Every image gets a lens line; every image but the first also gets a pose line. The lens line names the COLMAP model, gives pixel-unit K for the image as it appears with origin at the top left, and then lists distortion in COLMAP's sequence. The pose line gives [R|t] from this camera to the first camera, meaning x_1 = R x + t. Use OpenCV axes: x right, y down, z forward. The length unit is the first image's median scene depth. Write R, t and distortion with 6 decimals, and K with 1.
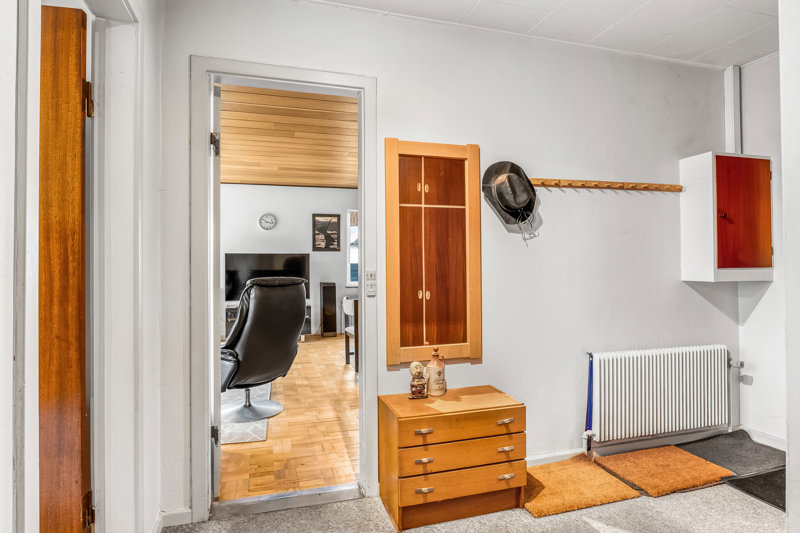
lens RADIAL K [[441.0, 0, 400.0], [0, 441.0, 266.5], [0, 0, 1]] dist [0.002616, 0.000028]
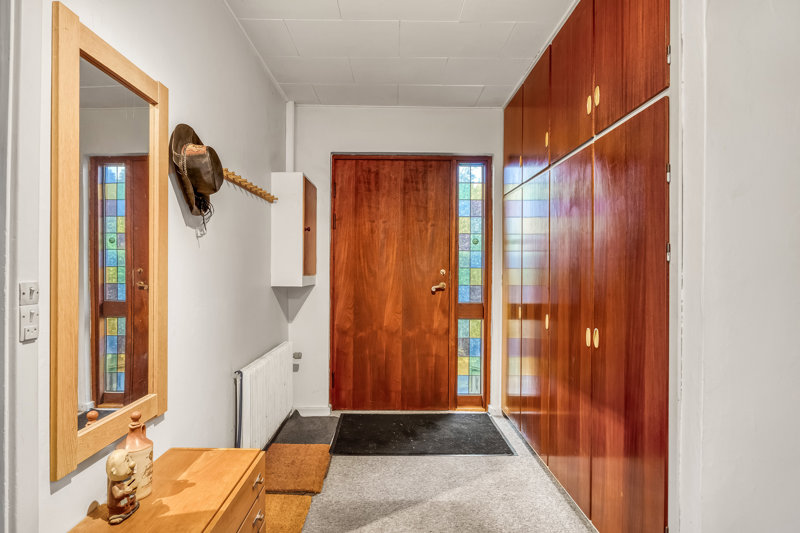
lens RADIAL K [[445.2, 0, 400.0], [0, 445.2, 266.5], [0, 0, 1]] dist [-0.003425, -0.000222]
pose [[0.265808, 0.016957, 0.963877, -0.388645], [-0.013738, 0.999810, -0.013800, -0.005823], [-0.963928, -0.009574, 0.265991, 0.512322]]
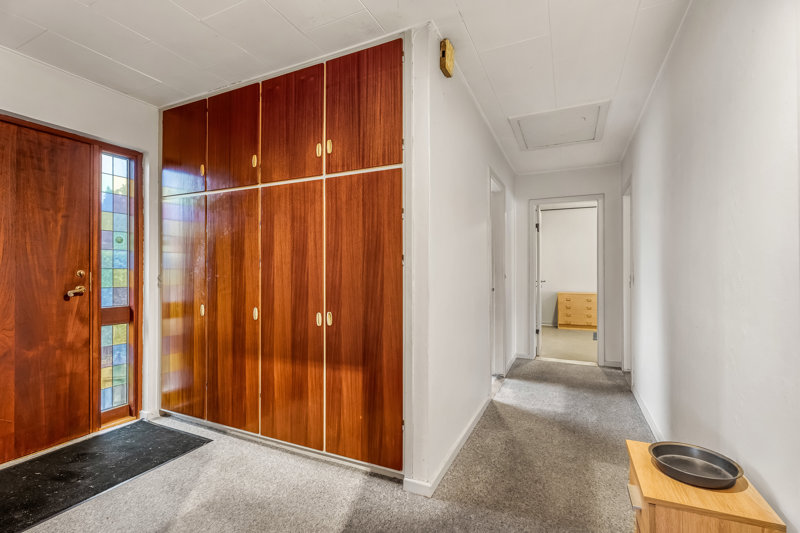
lens RADIAL K [[361.2, 0, 400.0], [0, 361.2, 266.5], [0, 0, 1]] dist [0.001152, 0.000396]
pose [[-0.741292, 0.016016, 0.670991, -0.261886], [0.003109, 0.999786, -0.020429, -0.005535], [-0.671175, -0.013057, -0.741184, 0.966786]]
